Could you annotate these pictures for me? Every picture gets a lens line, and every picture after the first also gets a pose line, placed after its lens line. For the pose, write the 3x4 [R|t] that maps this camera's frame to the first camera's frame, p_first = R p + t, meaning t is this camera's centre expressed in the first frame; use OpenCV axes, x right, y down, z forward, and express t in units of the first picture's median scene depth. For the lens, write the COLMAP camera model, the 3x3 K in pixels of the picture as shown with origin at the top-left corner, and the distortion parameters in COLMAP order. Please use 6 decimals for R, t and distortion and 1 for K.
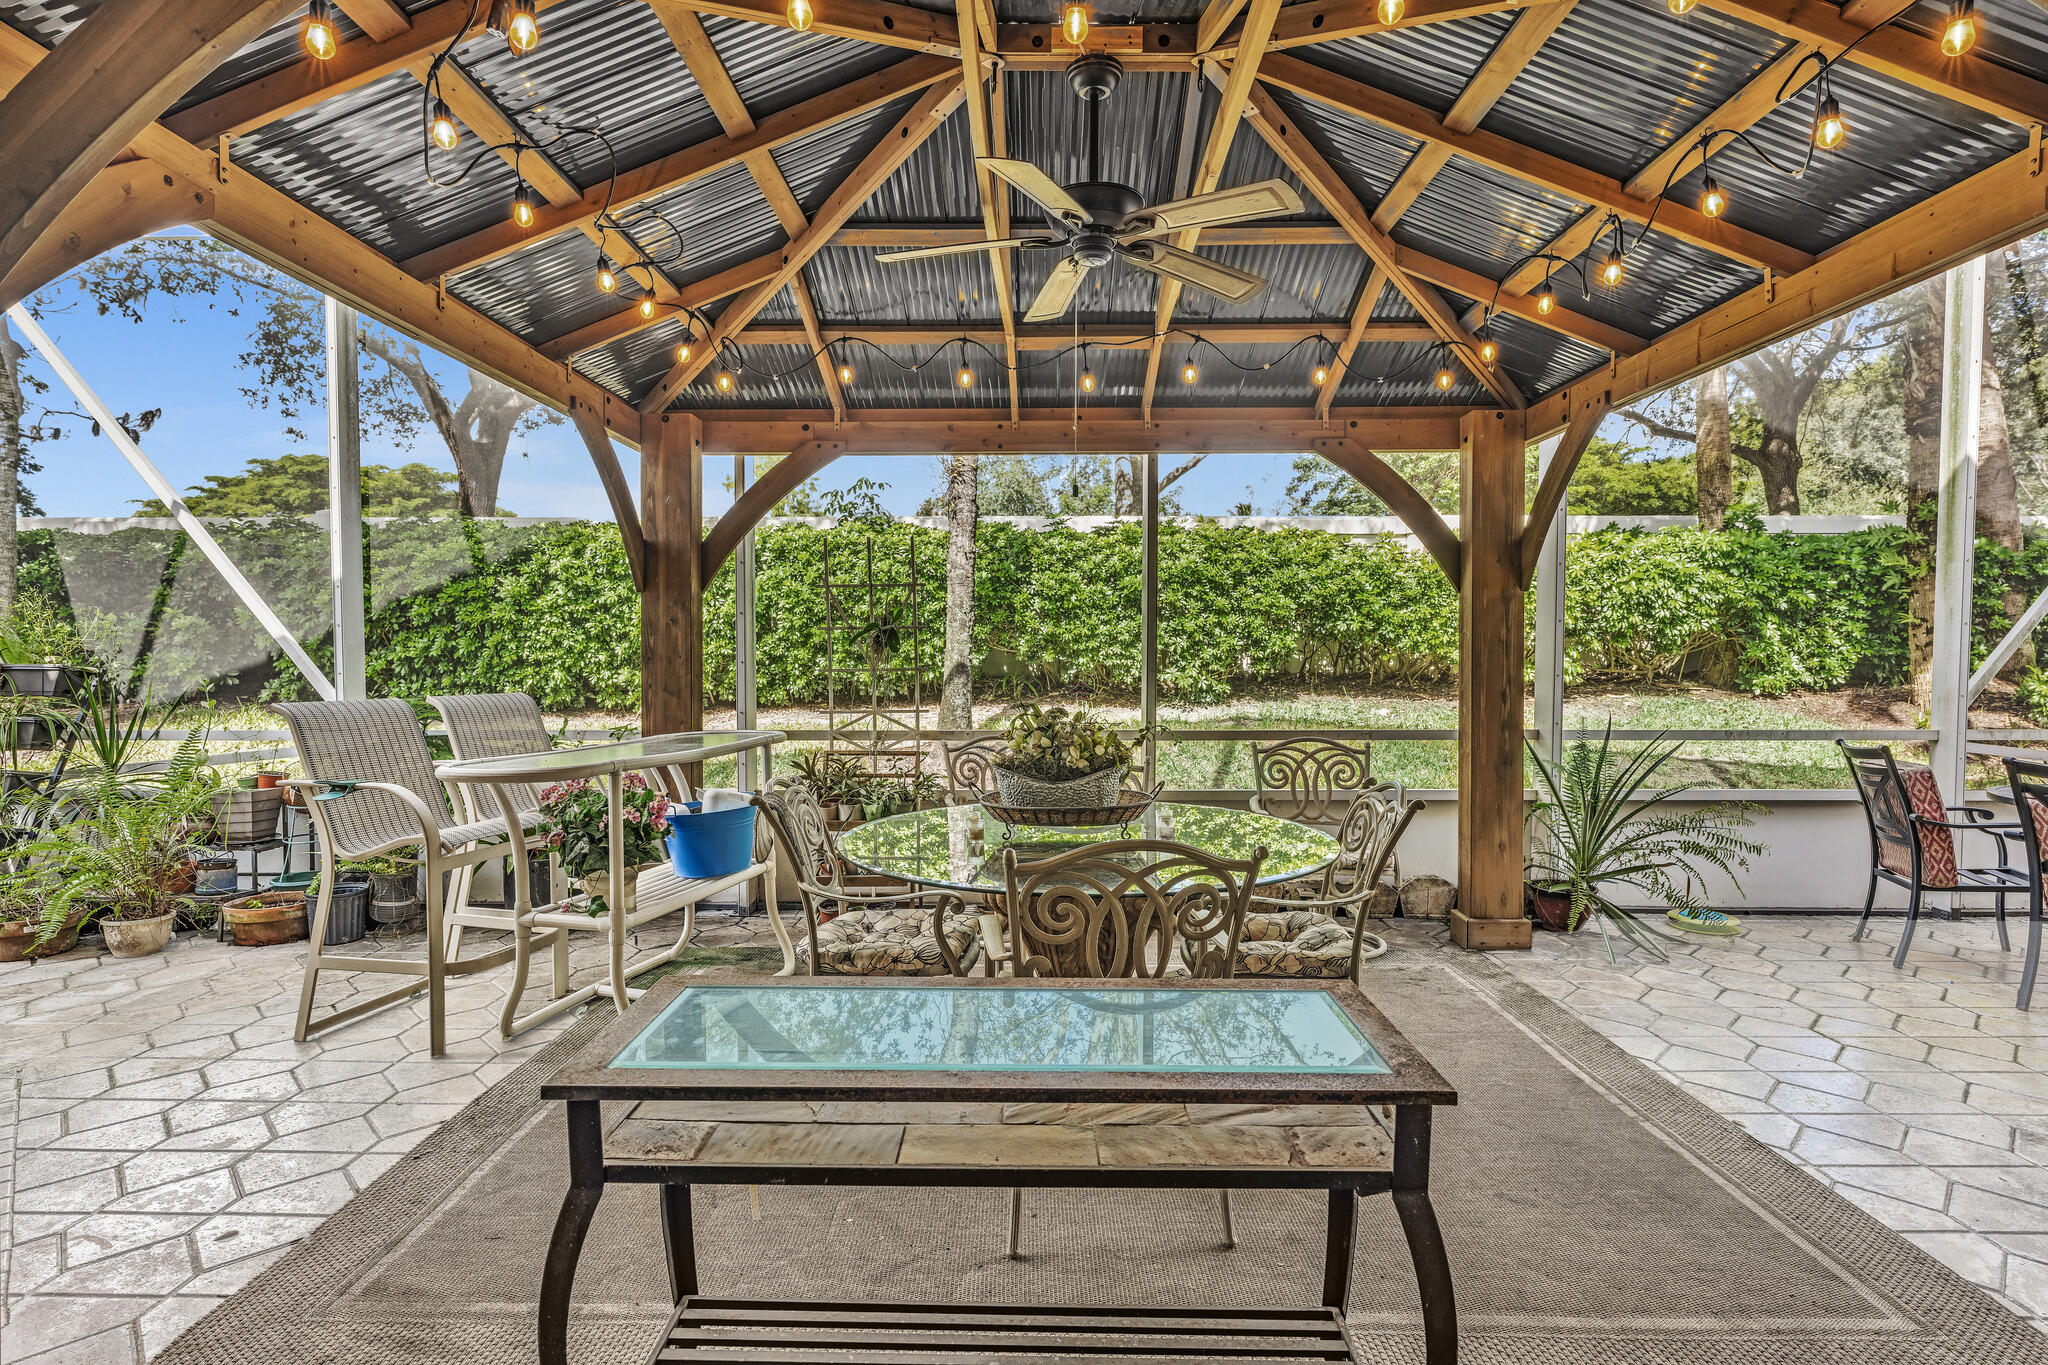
lens RADIAL K [[1042.6, 0, 1025.9], [0, 1042.6, 690.2], [0, 0, 1]] dist [-0.001026, -0.000121]
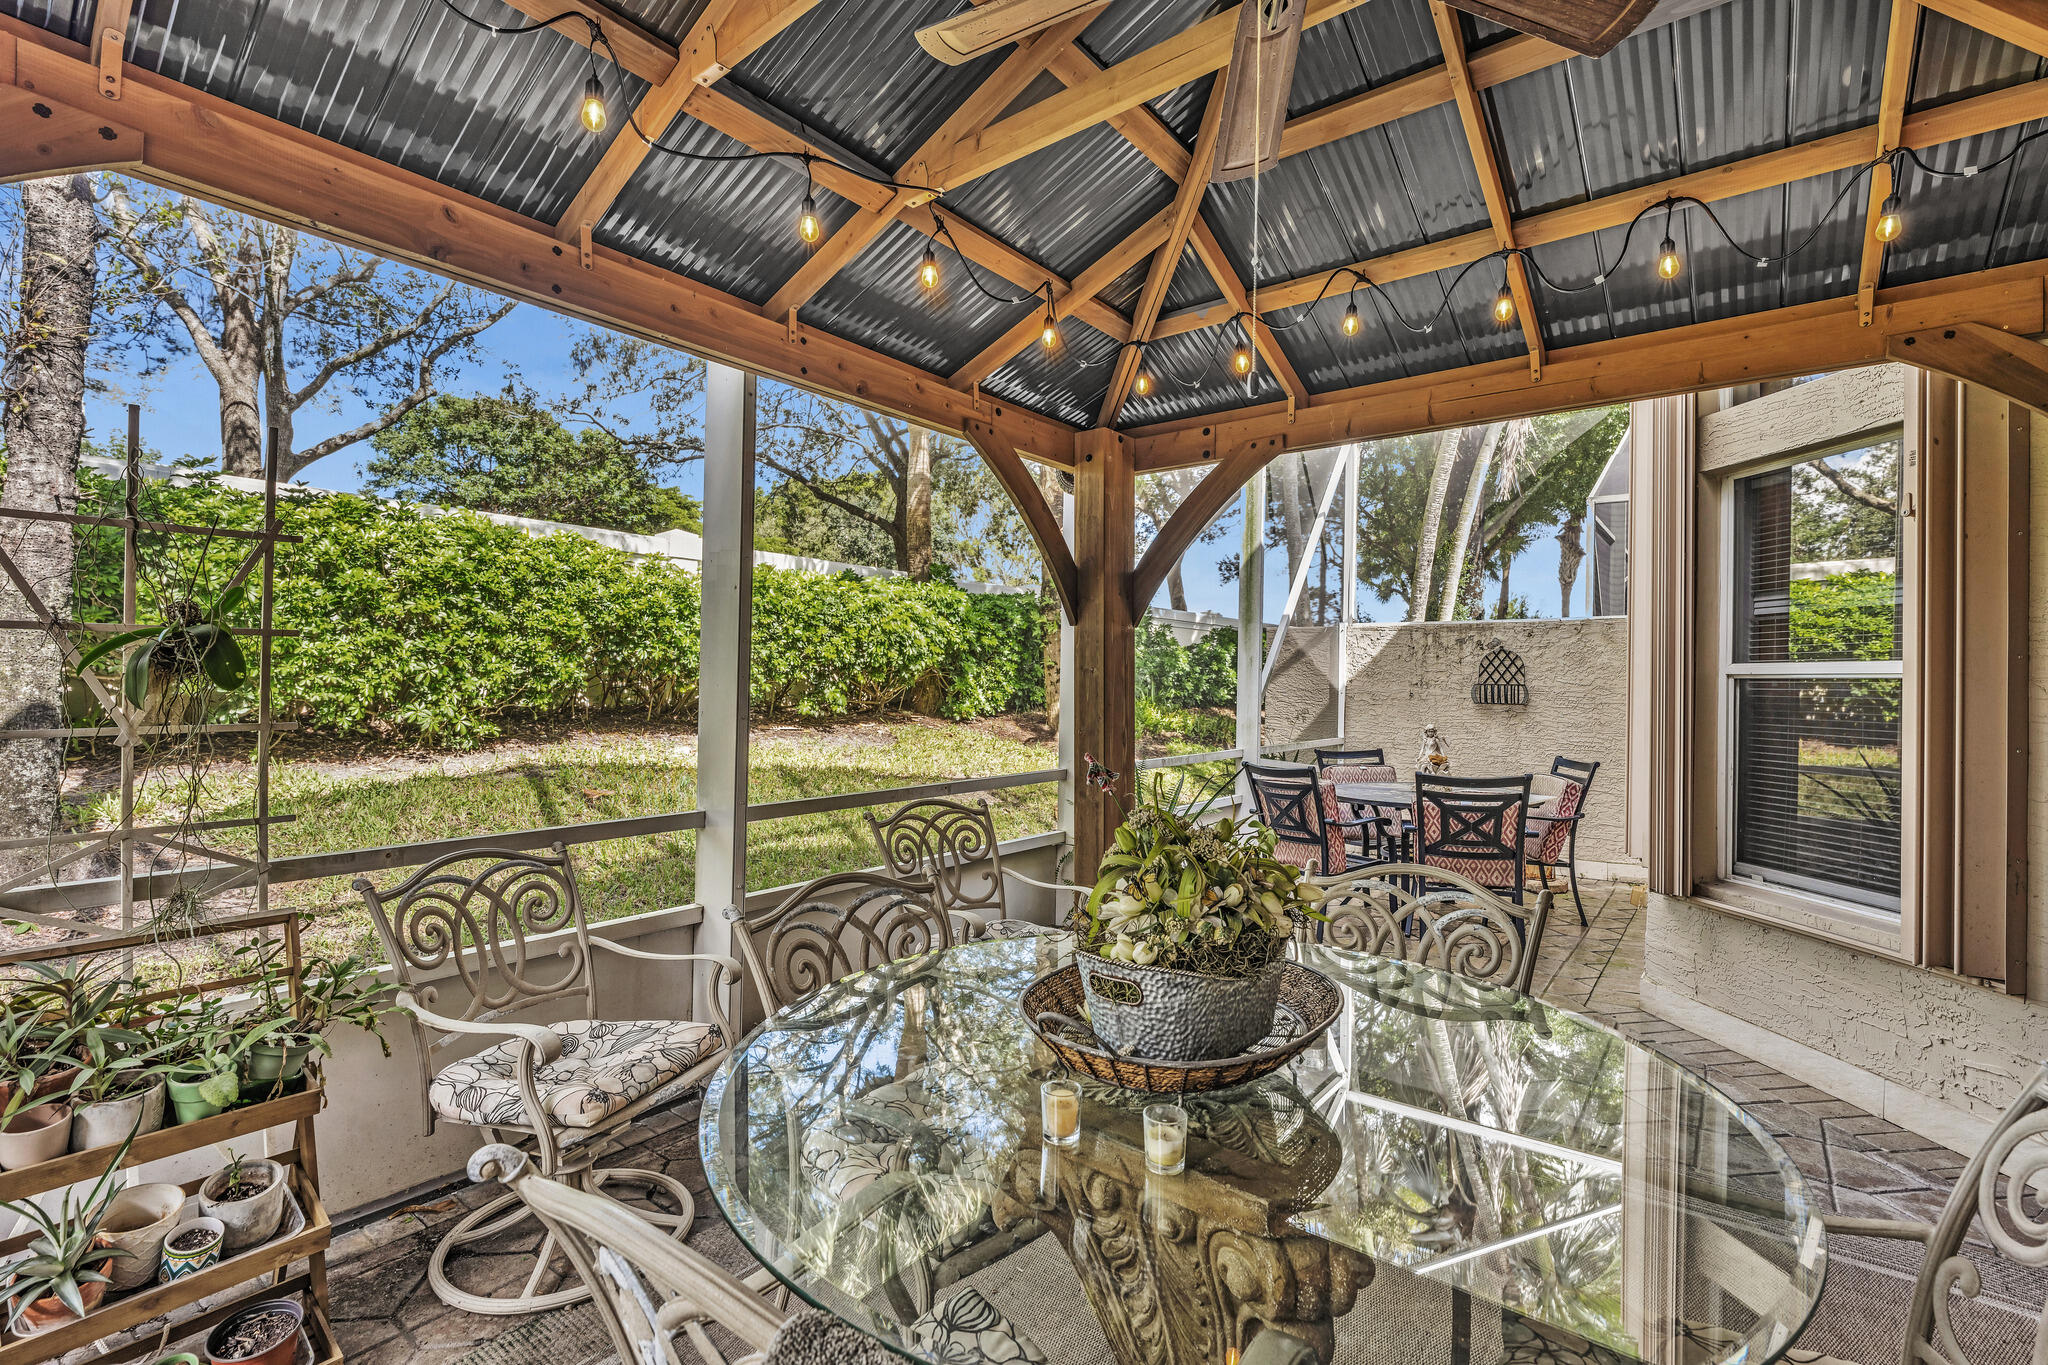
lens RADIAL K [[931.8, 0, 1024.5], [0, 931.8, 683.6], [0, 0, 1]] dist [-0.003050, -0.000239]
pose [[0.592196, 0.006028, 0.805771, -0.133705], [0.019751, 0.999563, -0.021993, -0.013377], [-0.805552, 0.028939, 0.591818, 0.287764]]
